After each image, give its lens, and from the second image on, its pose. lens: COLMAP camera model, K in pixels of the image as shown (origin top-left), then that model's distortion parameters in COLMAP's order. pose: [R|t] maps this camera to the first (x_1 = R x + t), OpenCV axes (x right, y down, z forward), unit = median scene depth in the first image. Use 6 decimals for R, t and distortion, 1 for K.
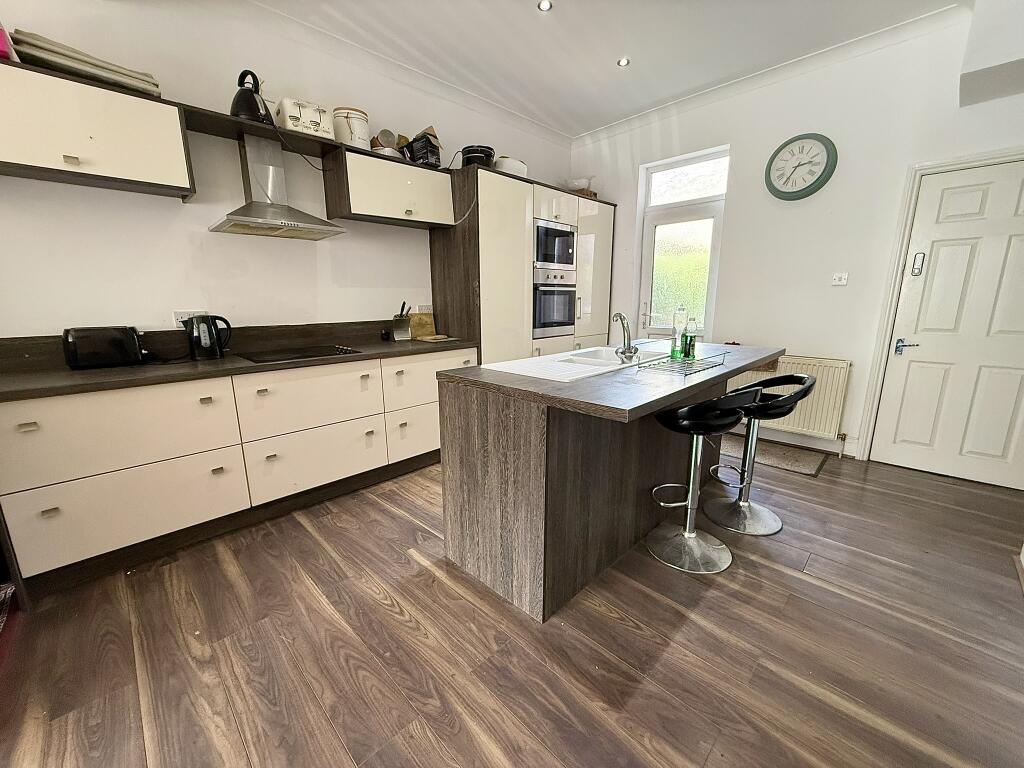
lens RADIAL K [[408.1, 0, 510.6], [0, 408.1, 384.9], [0, 0, 1]] dist [0.000014, -0.000043]
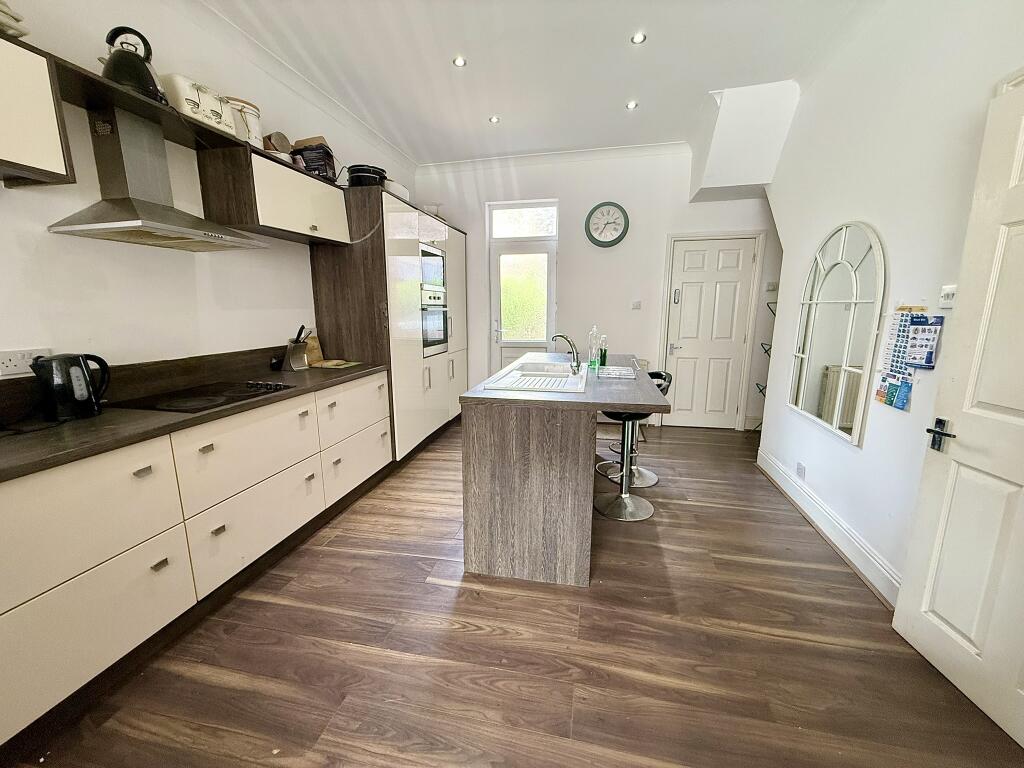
lens RADIAL K [[408.1, 0, 510.6], [0, 408.1, 384.9], [0, 0, 1]] dist [0.000014, -0.000043]
pose [[0.842547, -0.095675, 0.530058, -0.476867], [0.109739, 0.993948, 0.004974, -0.040072], [-0.527326, 0.053977, 0.847947, 0.024469]]
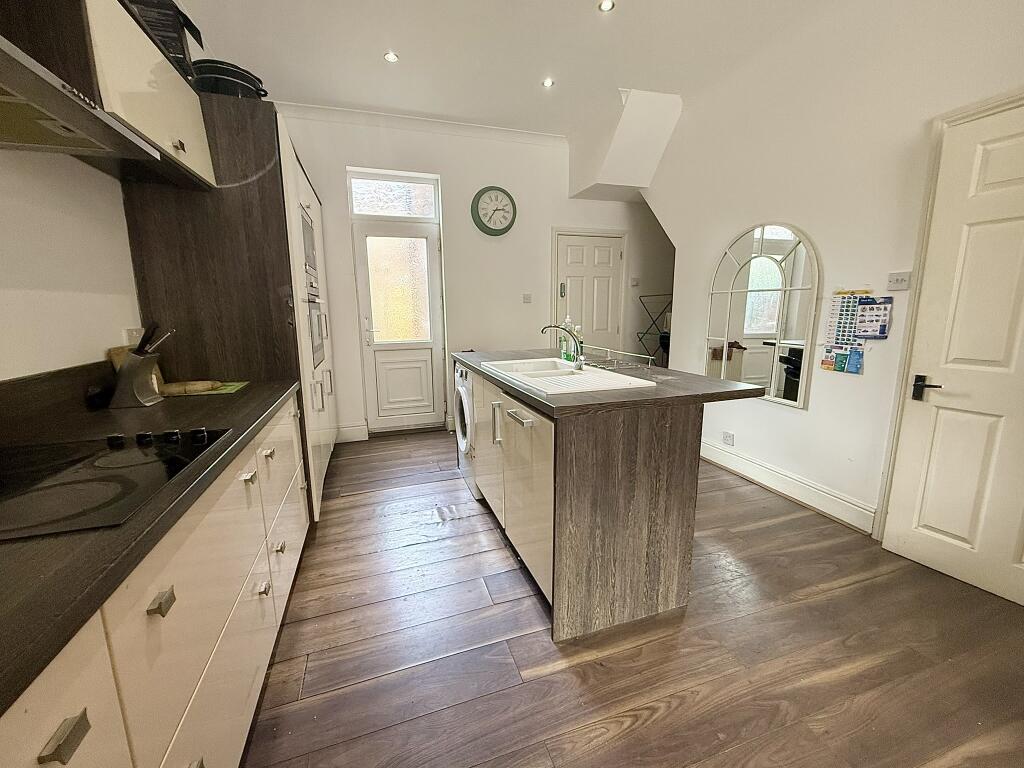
lens RADIAL K [[421.0, 0, 510.4], [0, 421.0, 384.2], [0, 0, 1]] dist [0.001008, -0.000117]
pose [[0.450608, -0.155437, 0.879086, -0.688315], [0.193253, 0.978360, 0.073931, -0.112574], [-0.871553, 0.136573, 0.470895, 0.528639]]
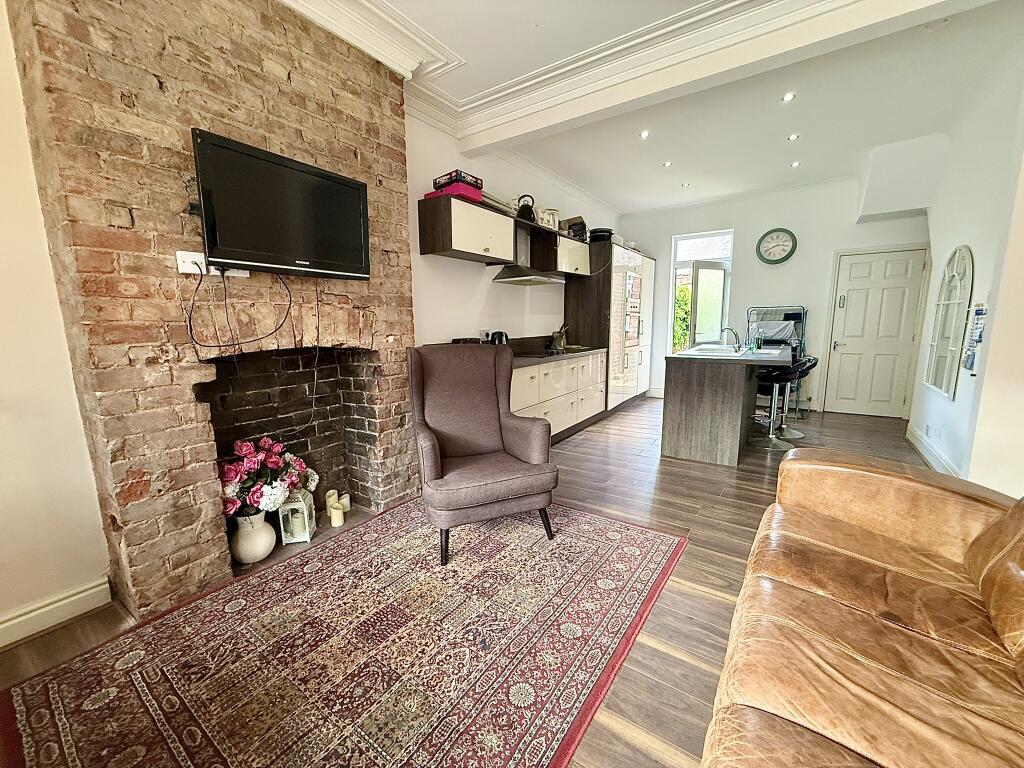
lens RADIAL K [[408.1, 0, 510.6], [0, 408.1, 384.9], [0, 0, 1]] dist [0.000014, -0.000043]
pose [[0.982966, -0.034142, 0.180589, -0.989383], [0.044443, 0.997589, -0.053303, 0.137641], [-0.178333, 0.060421, 0.982113, -0.636880]]
